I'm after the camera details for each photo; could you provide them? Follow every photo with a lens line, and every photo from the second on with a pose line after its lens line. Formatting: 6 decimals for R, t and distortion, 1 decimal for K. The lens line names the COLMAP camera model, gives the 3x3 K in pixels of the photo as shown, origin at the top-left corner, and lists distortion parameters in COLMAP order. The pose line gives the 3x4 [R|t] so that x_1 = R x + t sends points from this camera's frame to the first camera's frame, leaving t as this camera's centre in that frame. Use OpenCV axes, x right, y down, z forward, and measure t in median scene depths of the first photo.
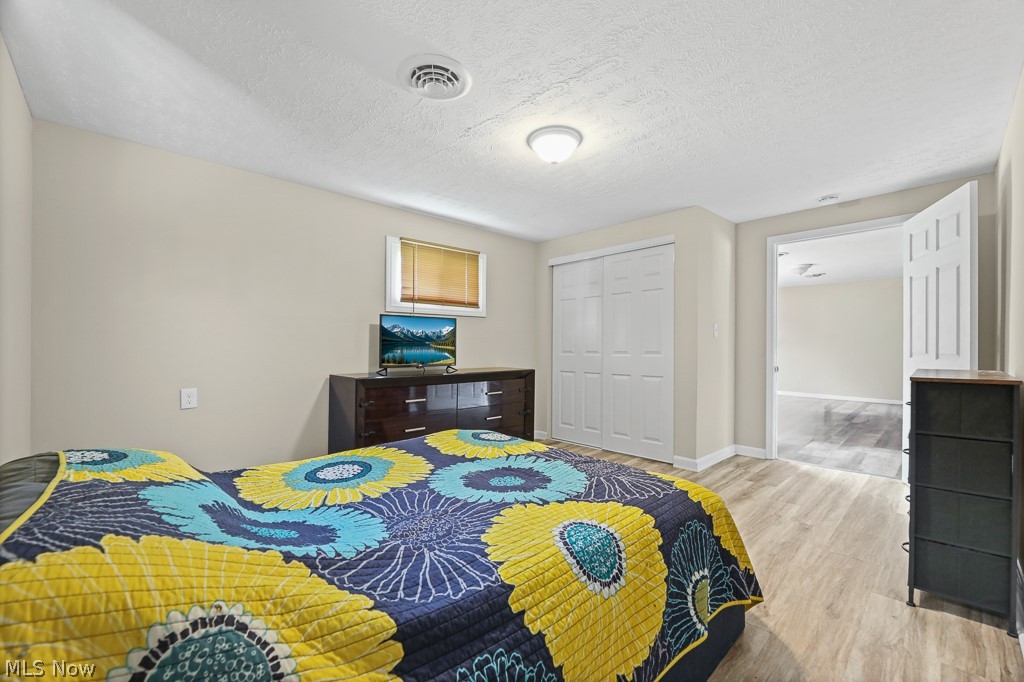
lens RADIAL K [[425.7, 0, 521.7], [0, 425.7, 344.6], [0, 0, 1]] dist [-0.002248, -0.000610]
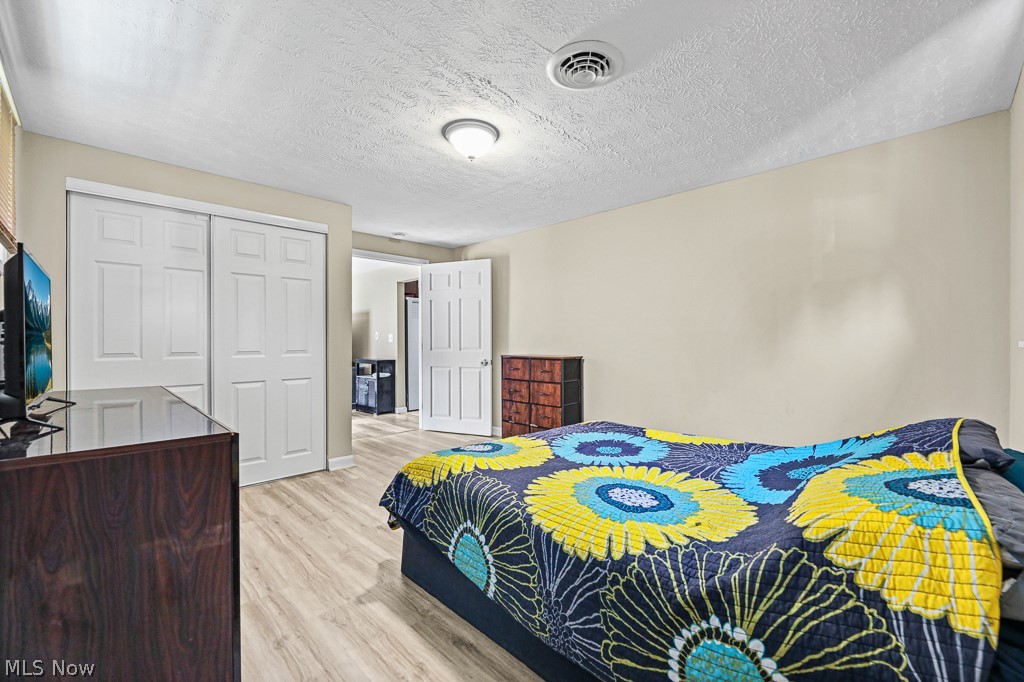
lens RADIAL K [[425.7, 0, 521.7], [0, 425.7, 344.6], [0, 0, 1]] dist [-0.002248, -0.000610]
pose [[-0.012798, -0.006923, 0.999894, -1.215065], [0.003361, 0.999970, 0.006967, -0.000330], [-0.999912, 0.003450, -0.012774, 1.198712]]
